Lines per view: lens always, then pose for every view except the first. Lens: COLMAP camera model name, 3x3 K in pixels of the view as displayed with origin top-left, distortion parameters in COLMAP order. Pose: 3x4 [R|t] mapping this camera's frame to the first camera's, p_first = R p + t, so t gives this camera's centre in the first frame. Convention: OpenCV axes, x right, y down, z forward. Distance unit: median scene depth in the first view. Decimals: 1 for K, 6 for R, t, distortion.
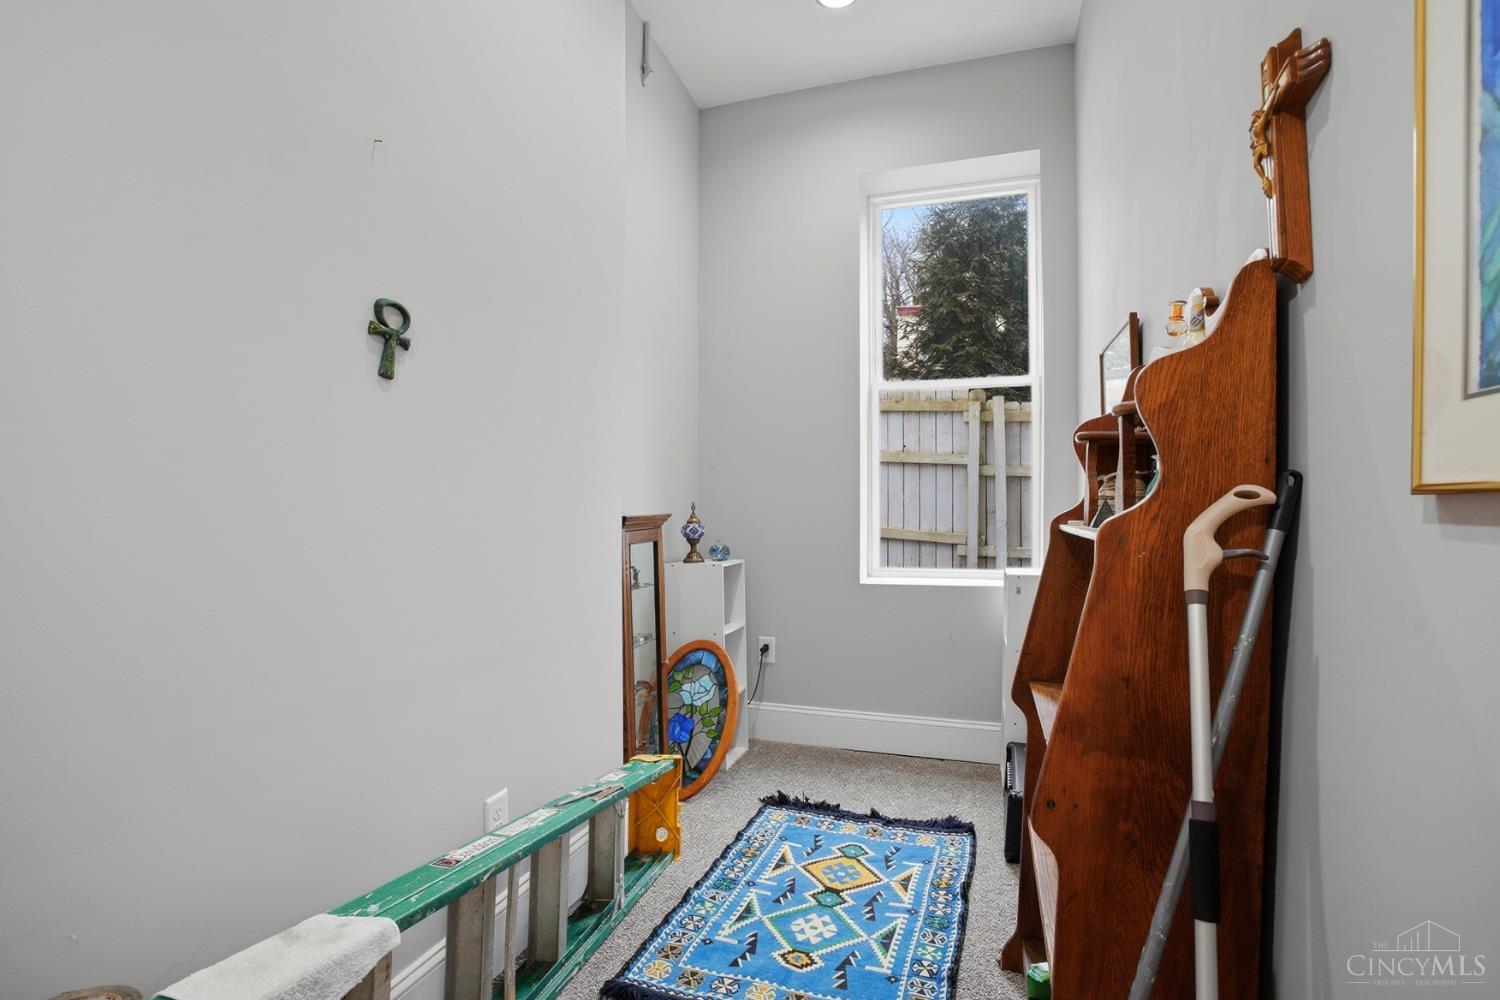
lens RADIAL K [[724.9, 0, 771.1], [0, 724.9, 517.0], [0, 0, 1]] dist [-0.052570, 0.001055]
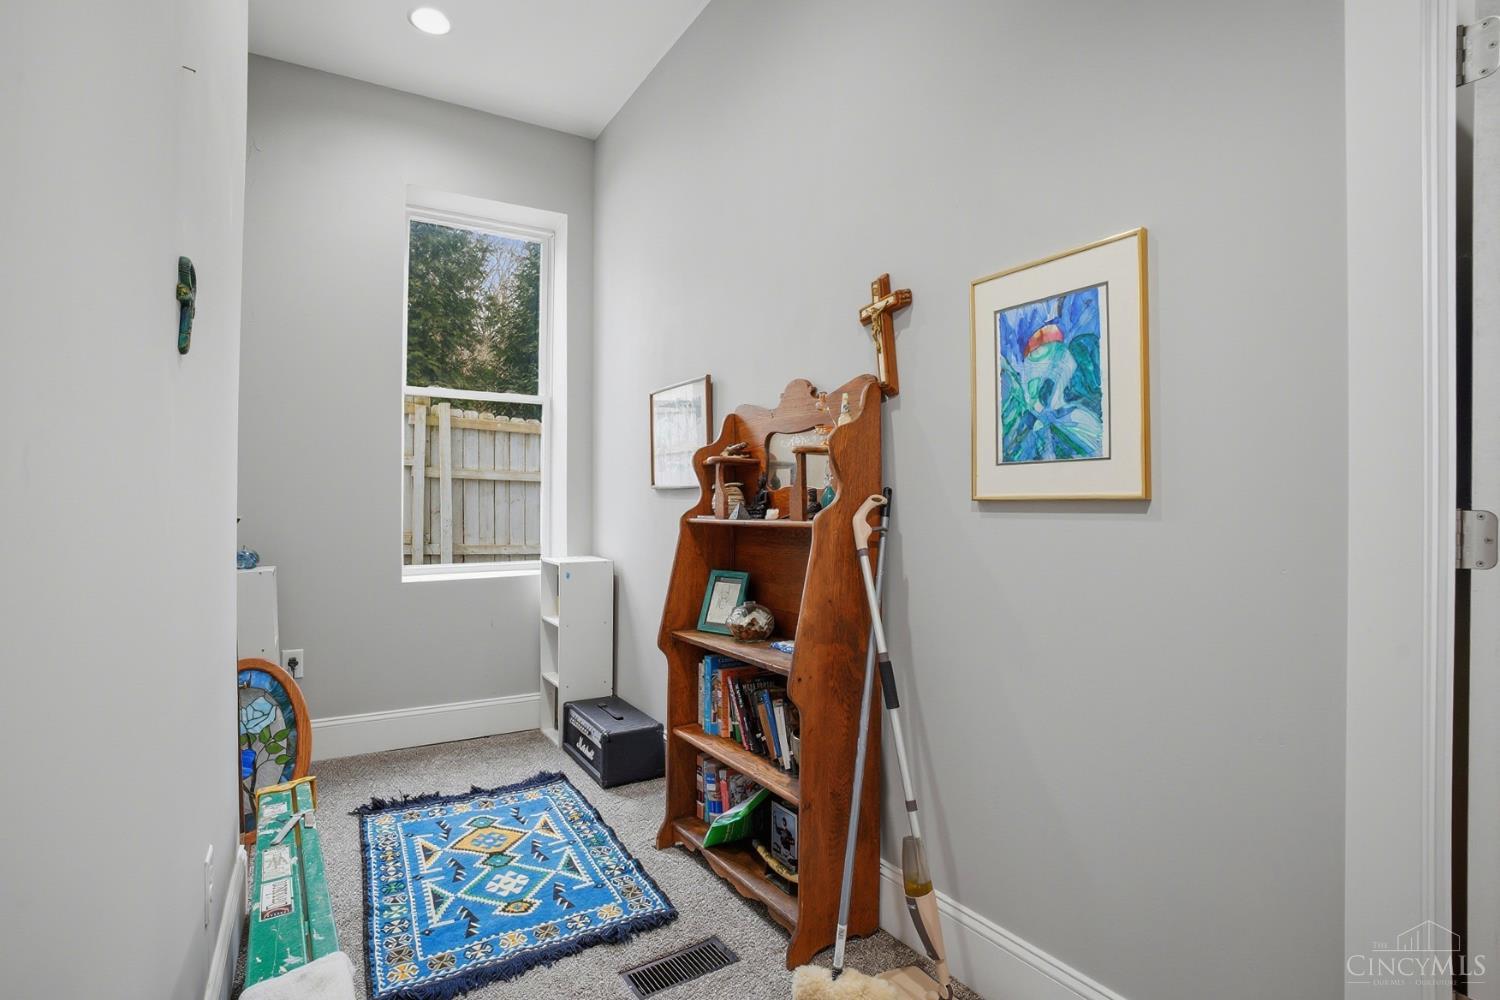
lens RADIAL K [[710.7, 0, 748.5], [0, 710.7, 490.4], [0, 0, 1]] dist [-0.082235, 0.034418]
pose [[0.640671, 0.016788, 0.767632, -0.464098], [0.012676, 0.999393, -0.032435, 0.001017], [-0.767711, 0.030511, 0.640070, -0.000512]]
